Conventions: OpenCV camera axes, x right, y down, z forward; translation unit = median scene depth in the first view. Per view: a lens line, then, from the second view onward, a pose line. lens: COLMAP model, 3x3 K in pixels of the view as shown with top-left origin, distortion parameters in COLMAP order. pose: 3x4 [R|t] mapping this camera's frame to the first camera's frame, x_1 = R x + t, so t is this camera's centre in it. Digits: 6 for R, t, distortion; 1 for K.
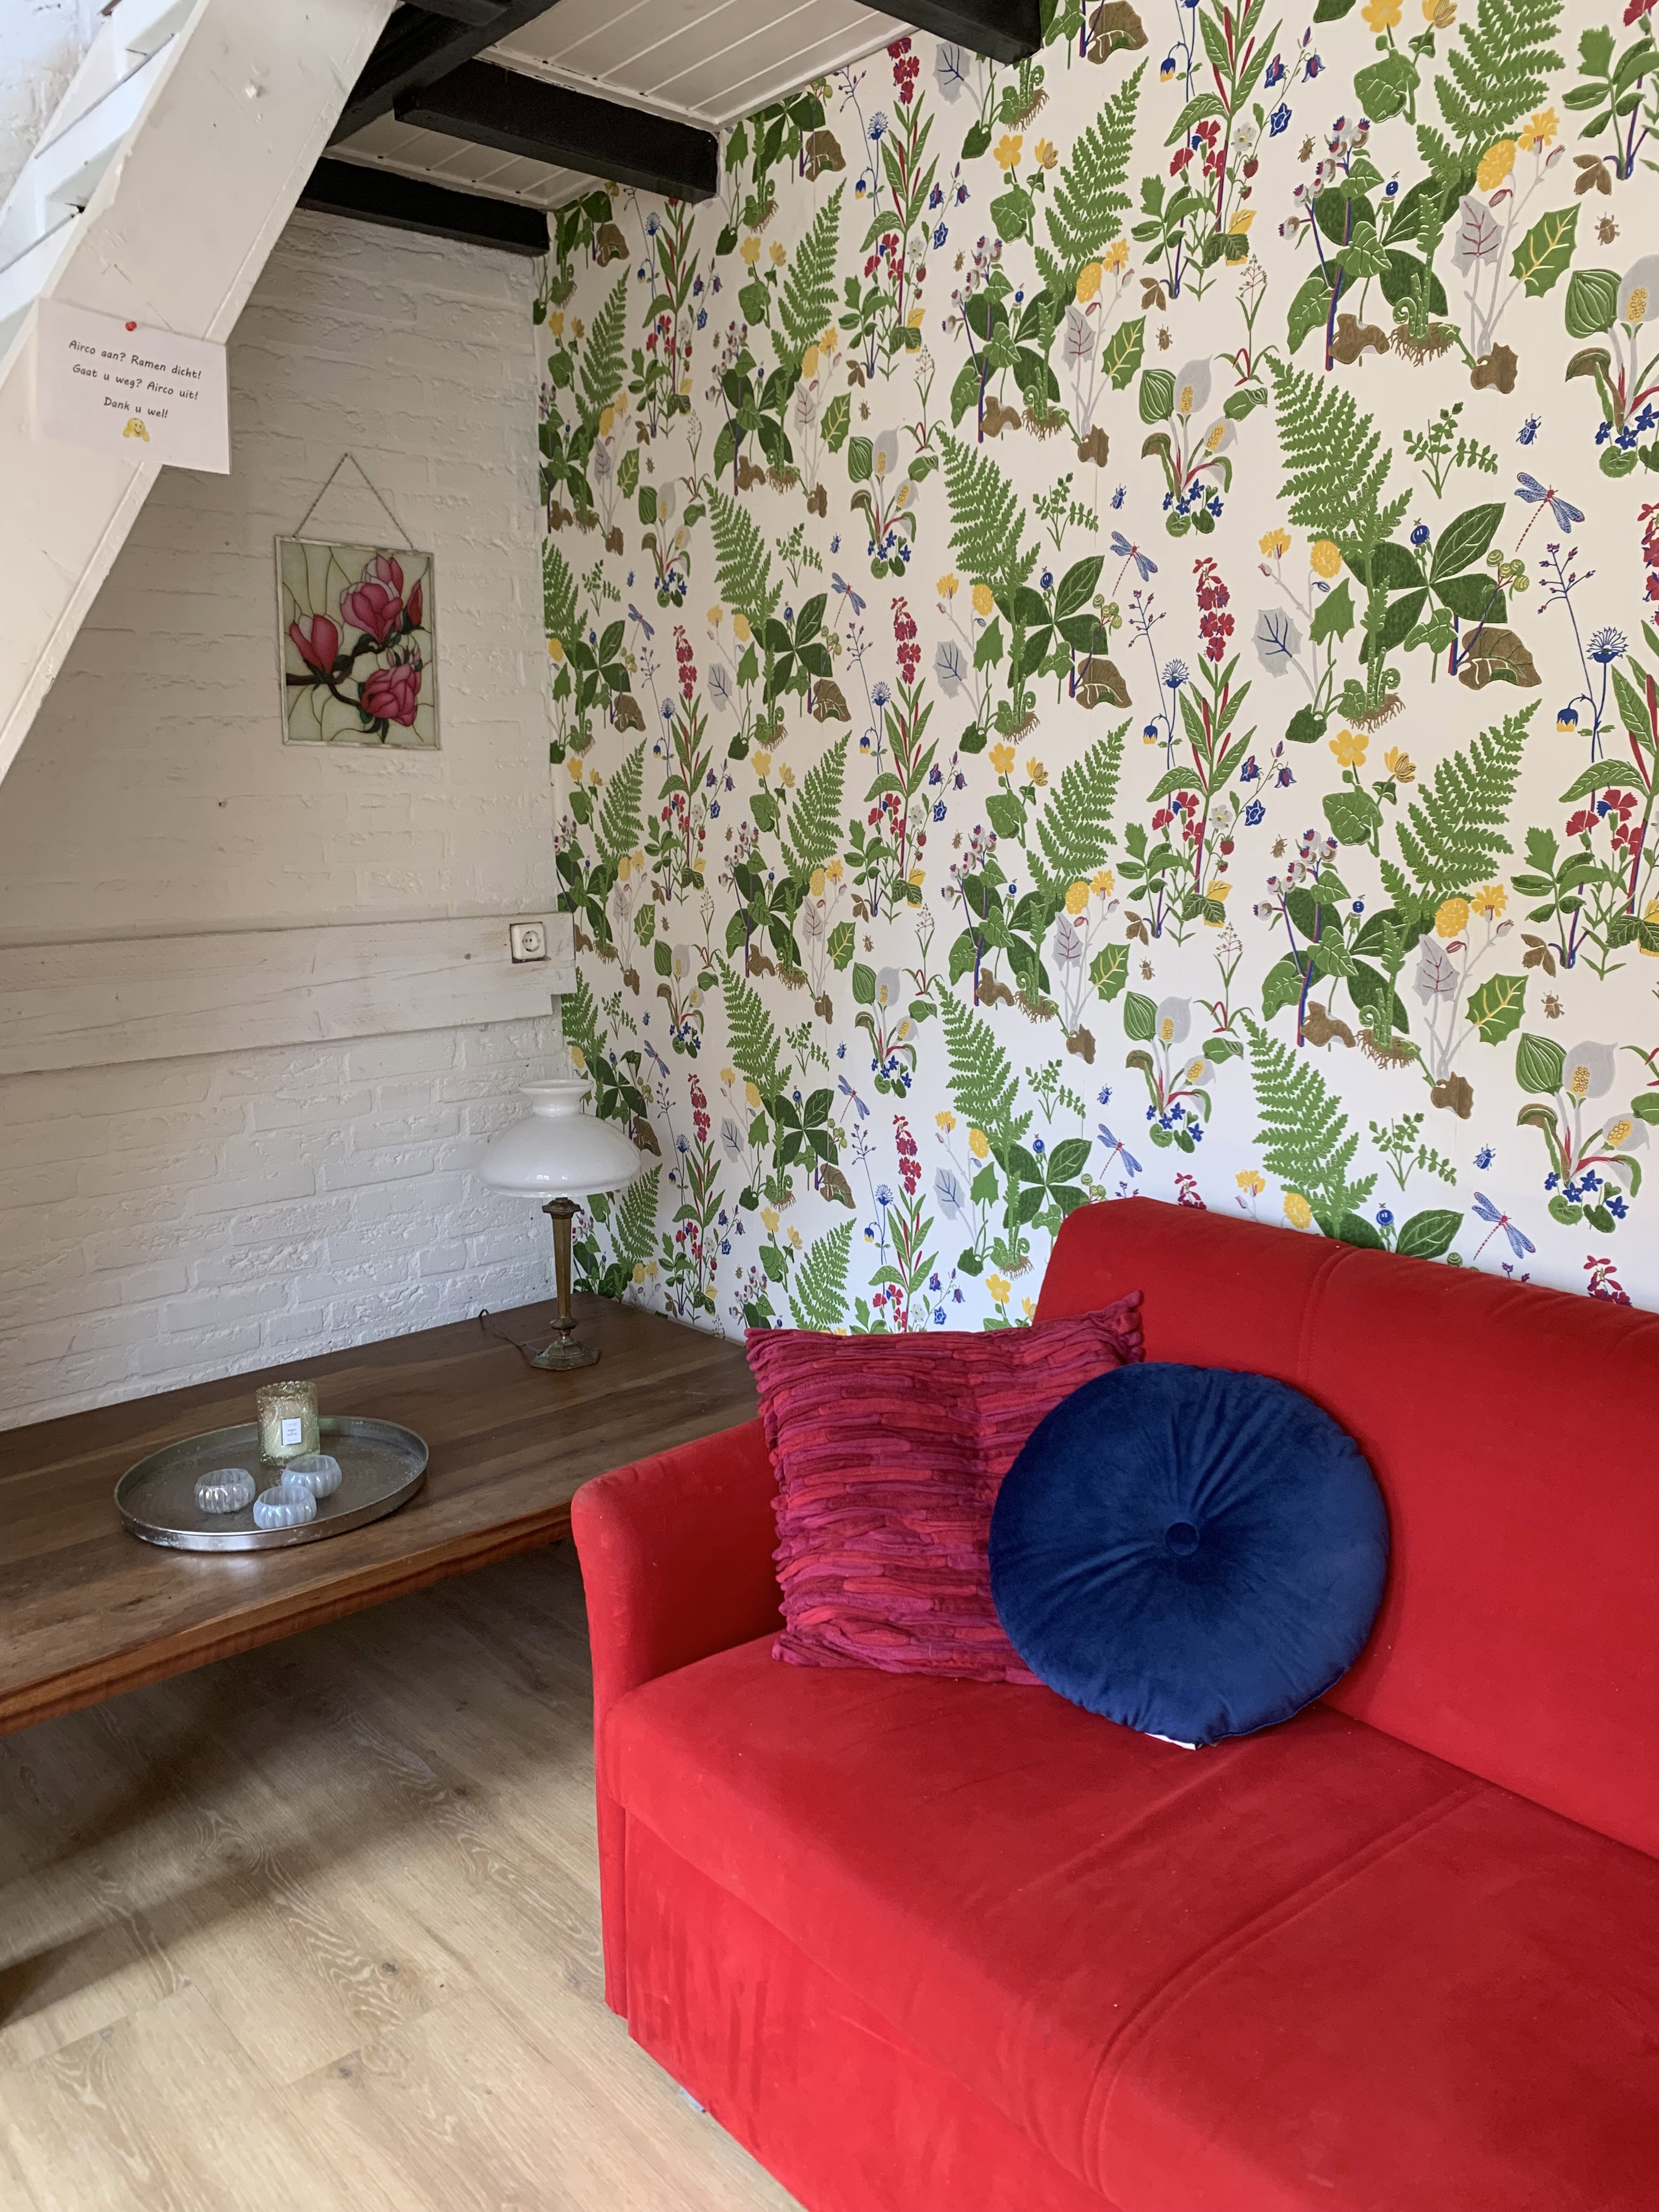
lens RADIAL K [[1715.9, 0, 833.1], [0, 1715.9, 1122.5], [0, 0, 1]] dist [0.050475, -0.058981]
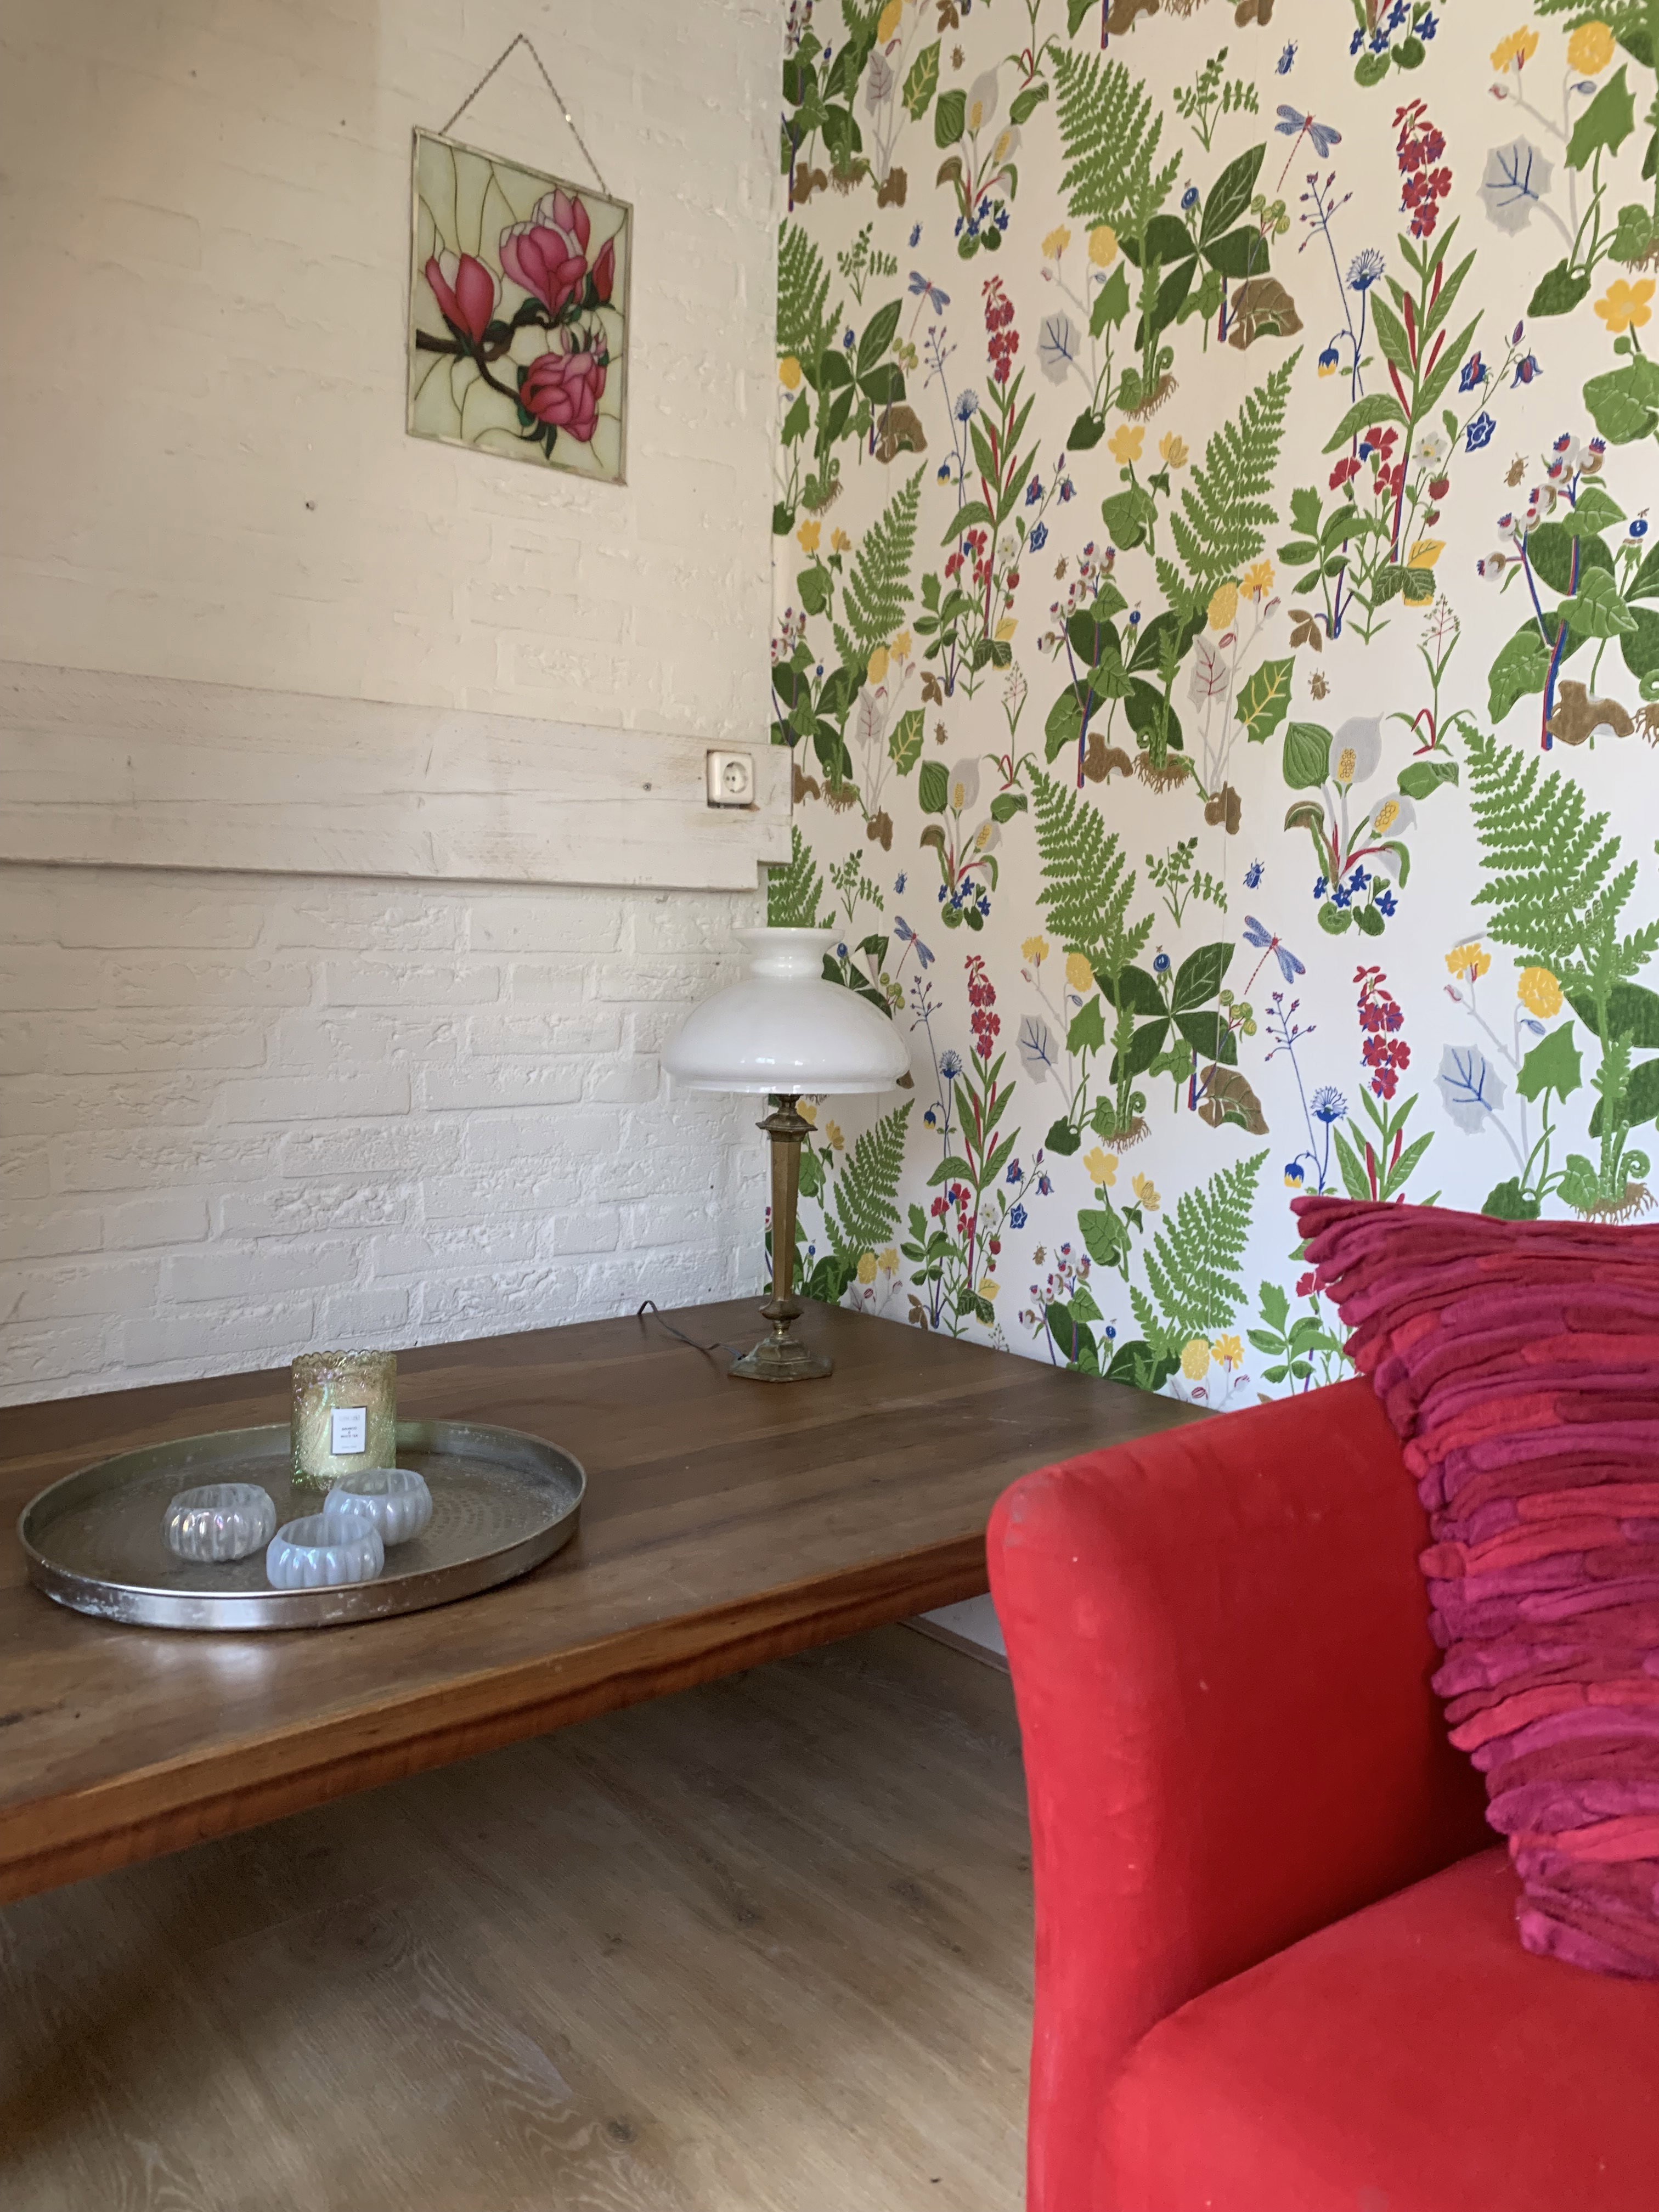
lens RADIAL K [[1715.9, 0, 829.8], [0, 1715.9, 1086.3], [0, 0, 1]] dist [0.050475, -0.058981]
pose [[0.998175, 0.032616, -0.050818, -0.105659], [-0.037887, 0.993592, -0.106484, 0.098562], [0.047019, 0.108215, 0.993015, 0.349293]]
